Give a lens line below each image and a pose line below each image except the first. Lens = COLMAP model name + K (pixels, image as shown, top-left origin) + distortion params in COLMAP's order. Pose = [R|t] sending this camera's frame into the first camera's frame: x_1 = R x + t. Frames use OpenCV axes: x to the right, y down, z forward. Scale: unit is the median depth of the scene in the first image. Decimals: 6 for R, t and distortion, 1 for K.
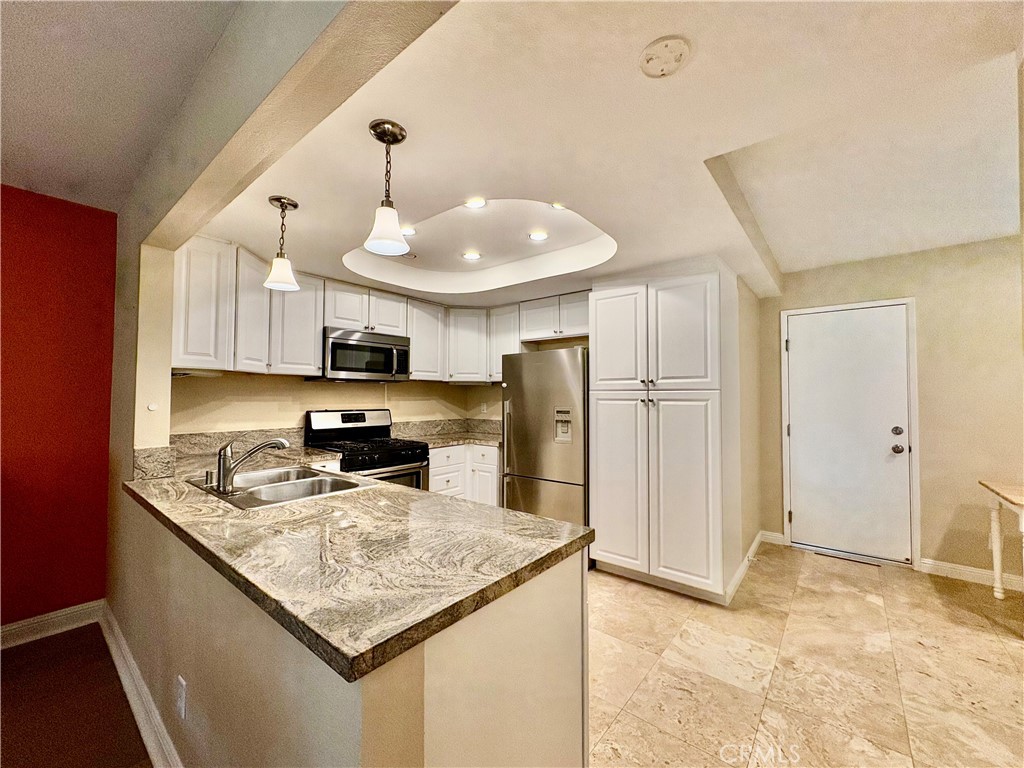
lens RADIAL K [[408.3, 0, 512.0], [0, 408.3, 384.2], [0, 0, 1]] dist [0.001447, -0.000277]
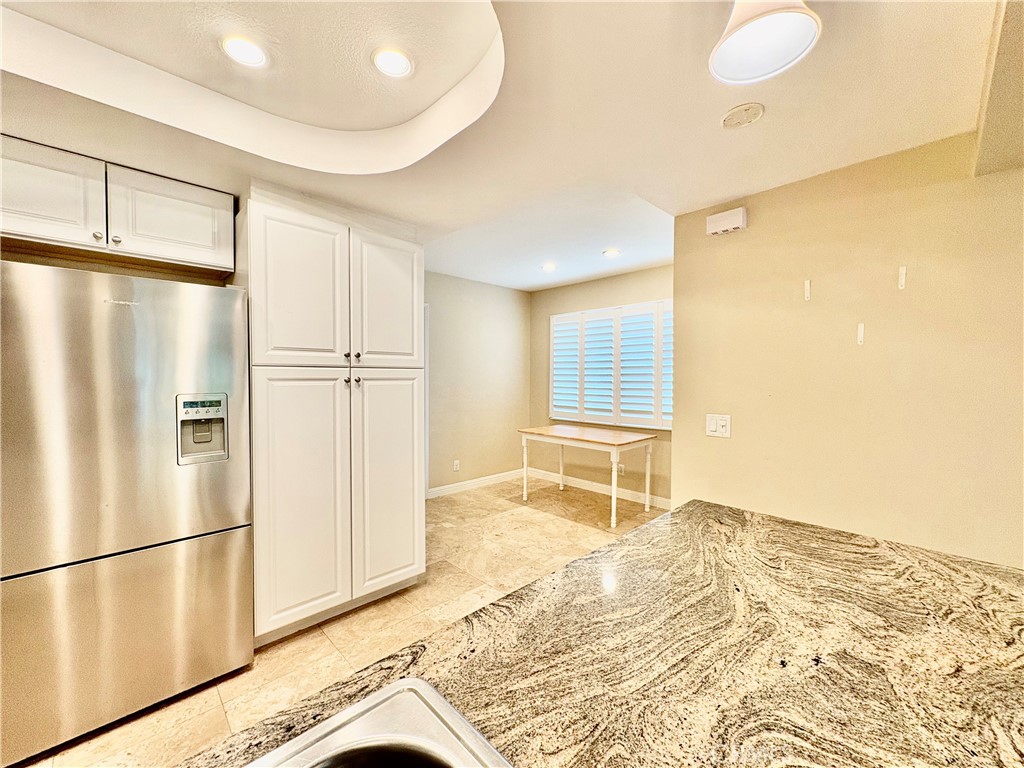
lens RADIAL K [[408.3, 0, 512.9], [0, 408.3, 386.1], [0, 0, 1]] dist [0.001447, -0.000277]
pose [[0.113336, -0.021202, 0.993330, -0.802692], [-0.030807, 0.999217, 0.024843, 0.043733], [-0.993079, -0.033418, 0.112594, 1.214772]]
